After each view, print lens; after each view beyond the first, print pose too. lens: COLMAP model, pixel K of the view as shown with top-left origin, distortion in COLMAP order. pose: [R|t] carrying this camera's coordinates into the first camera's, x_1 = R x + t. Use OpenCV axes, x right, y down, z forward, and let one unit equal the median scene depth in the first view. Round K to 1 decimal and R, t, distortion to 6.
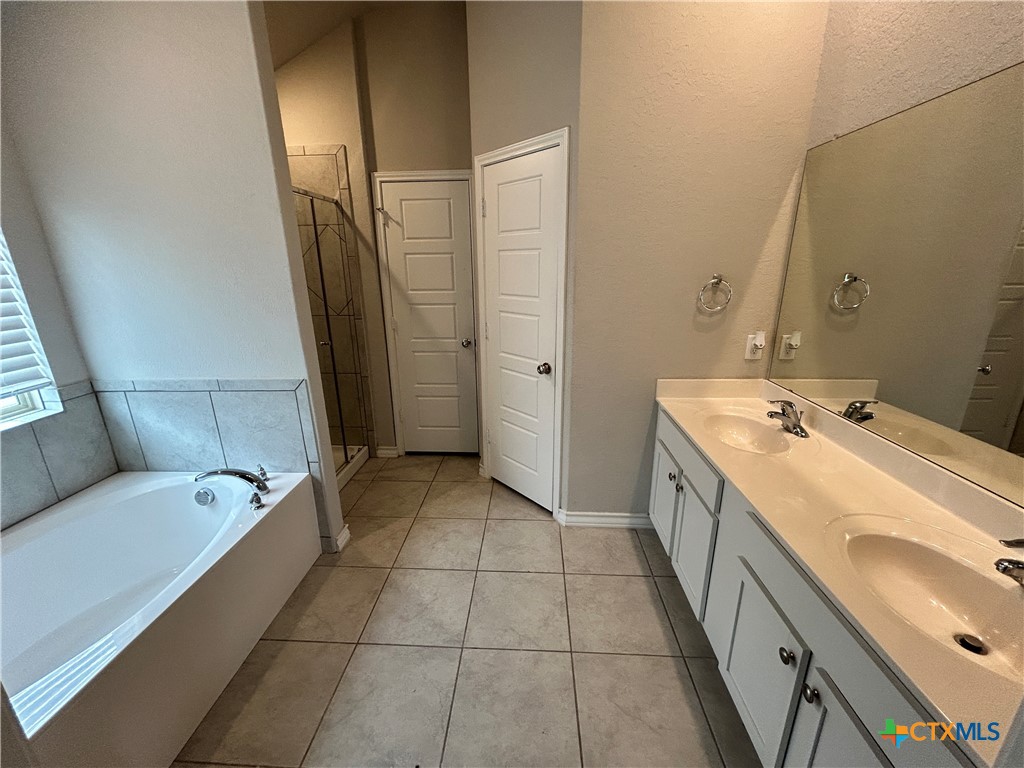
lens RADIAL K [[416.1, 0, 515.2], [0, 416.1, 384.7], [0, 0, 1]] dist [0.001877, -0.000383]
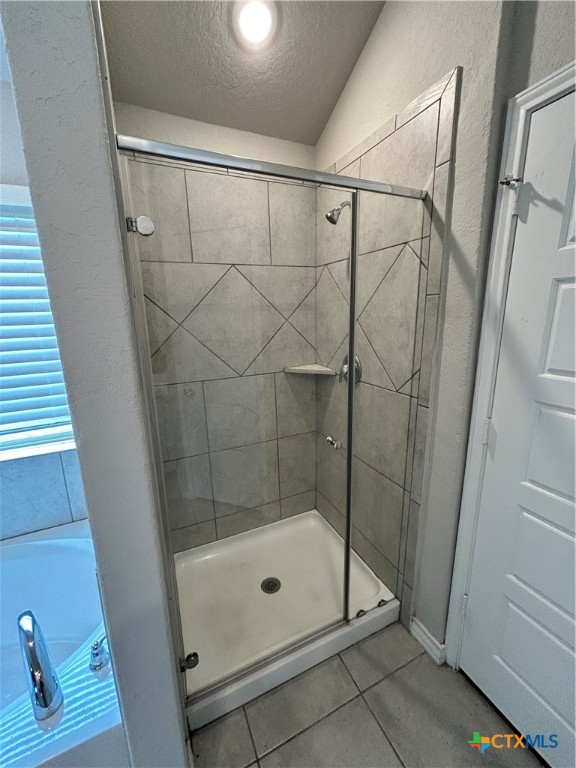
lens RADIAL K [[312.1, 0, 287.1], [0, 312.1, 382.2], [0, 0, 1]] dist [0.001877, -0.000383]
pose [[0.471254, 0.190122, -0.861263, -0.114765], [-0.236731, 0.967925, 0.084137, -0.190449], [0.849634, 0.164237, 0.501146, 0.665099]]
